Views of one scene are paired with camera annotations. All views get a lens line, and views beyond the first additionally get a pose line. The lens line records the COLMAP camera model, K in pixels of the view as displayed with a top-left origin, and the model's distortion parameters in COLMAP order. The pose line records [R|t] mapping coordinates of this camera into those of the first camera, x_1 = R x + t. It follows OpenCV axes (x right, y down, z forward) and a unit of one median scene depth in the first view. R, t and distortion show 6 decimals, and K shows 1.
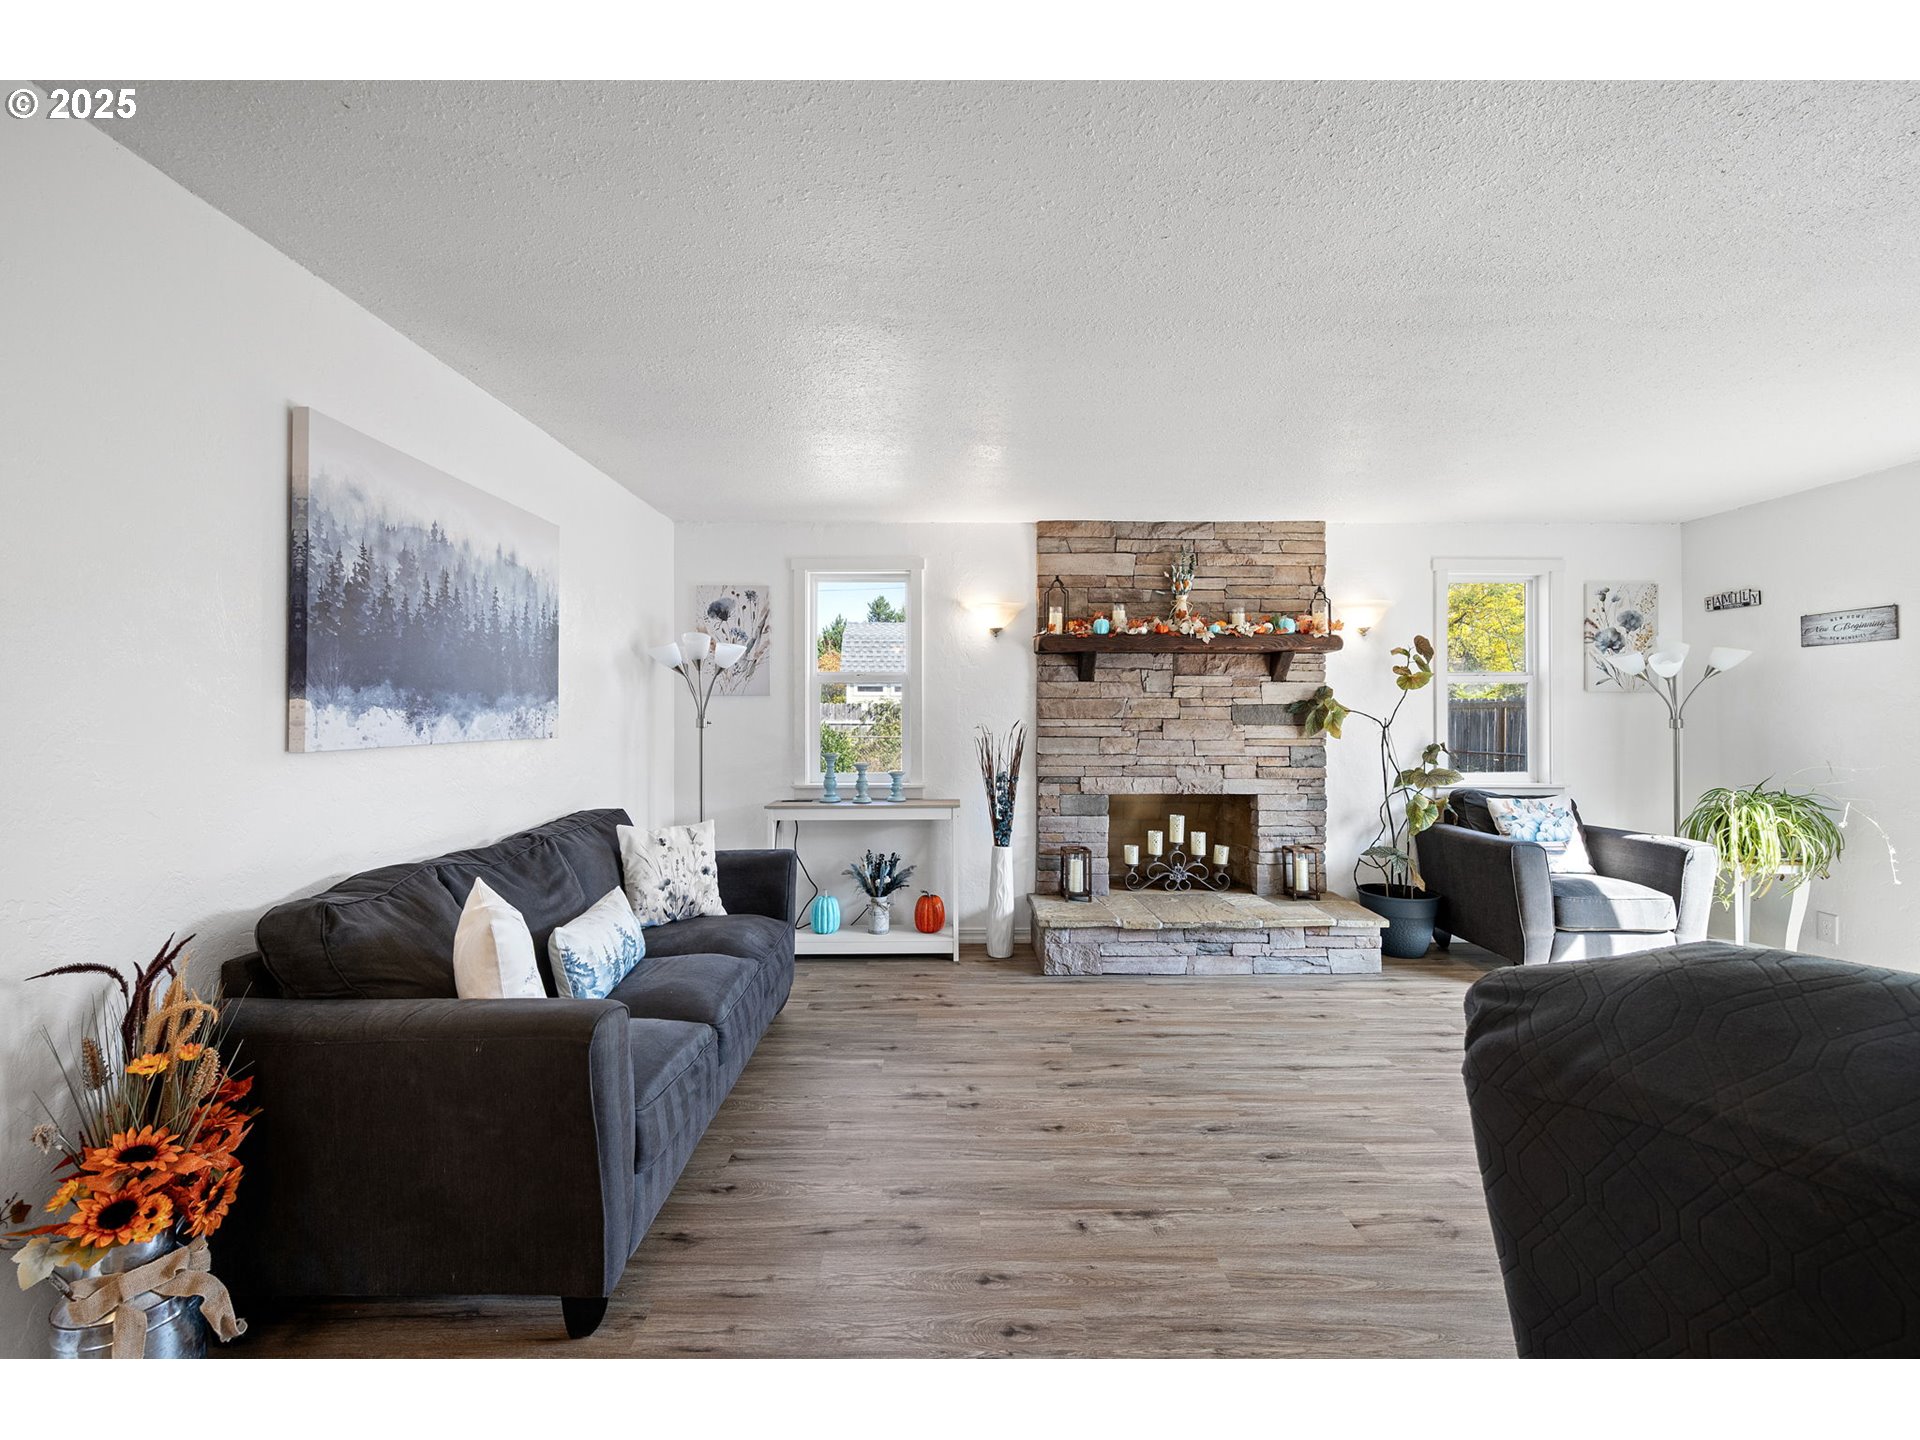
lens RADIAL K [[859.7, 0, 927.2], [0, 859.7, 709.4], [0, 0, 1]] dist [-0.003418, -0.000205]
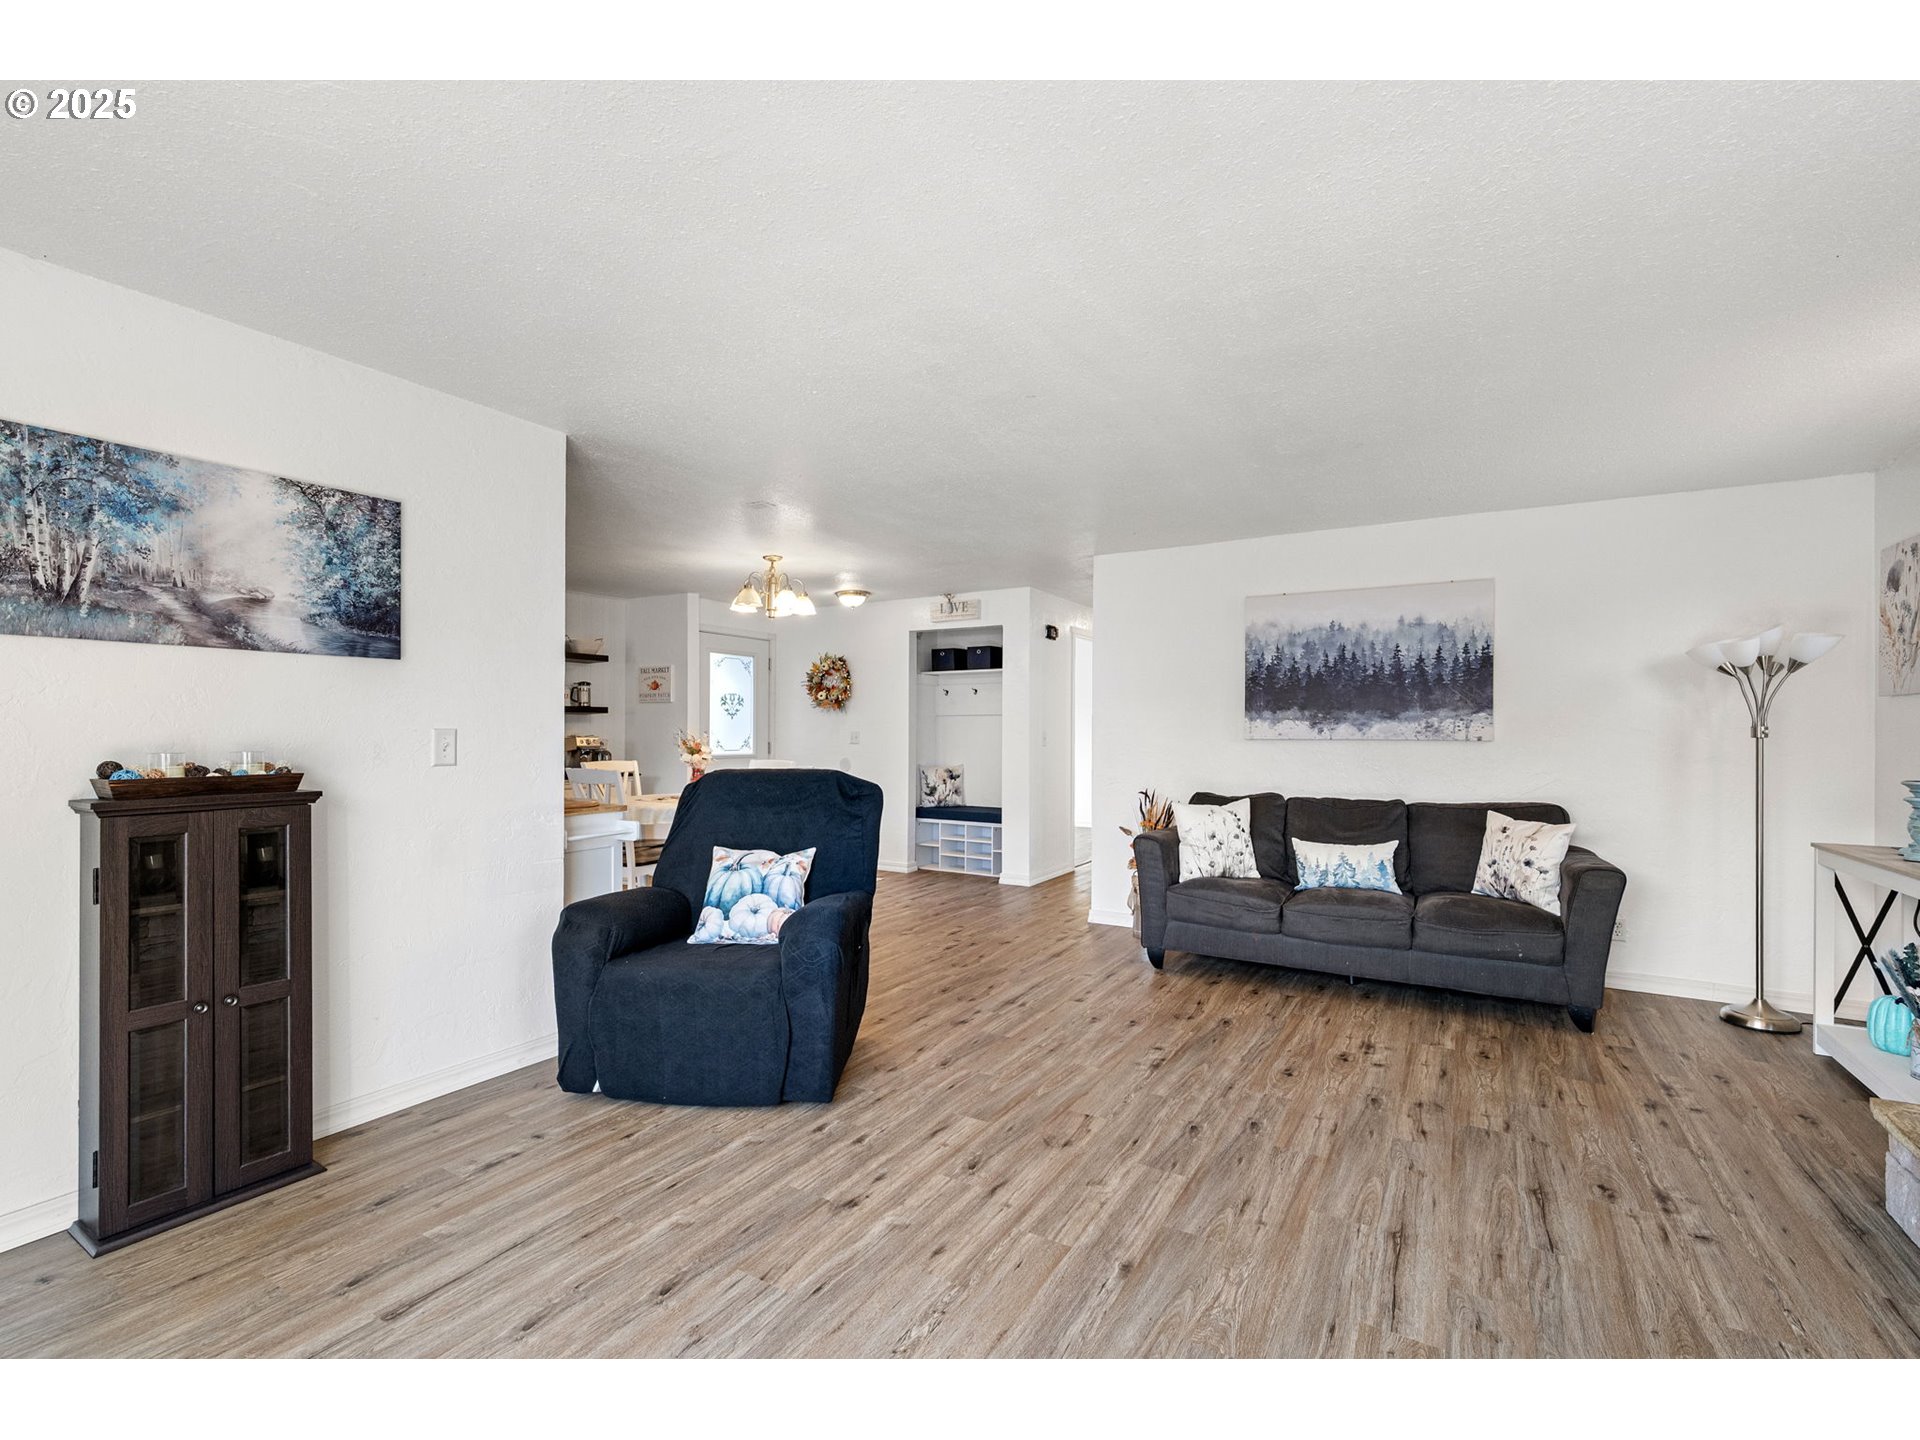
lens RADIAL K [[863.3, 0, 956.5], [0, 863.3, 725.8], [0, 0, 1]] dist [-0.001484, 0.000391]
pose [[-0.532255, -0.003318, -0.846577, 1.185191], [0.002494, 0.999982, -0.005487, 0.015695], [0.846580, -0.005032, -0.532237, 1.061476]]
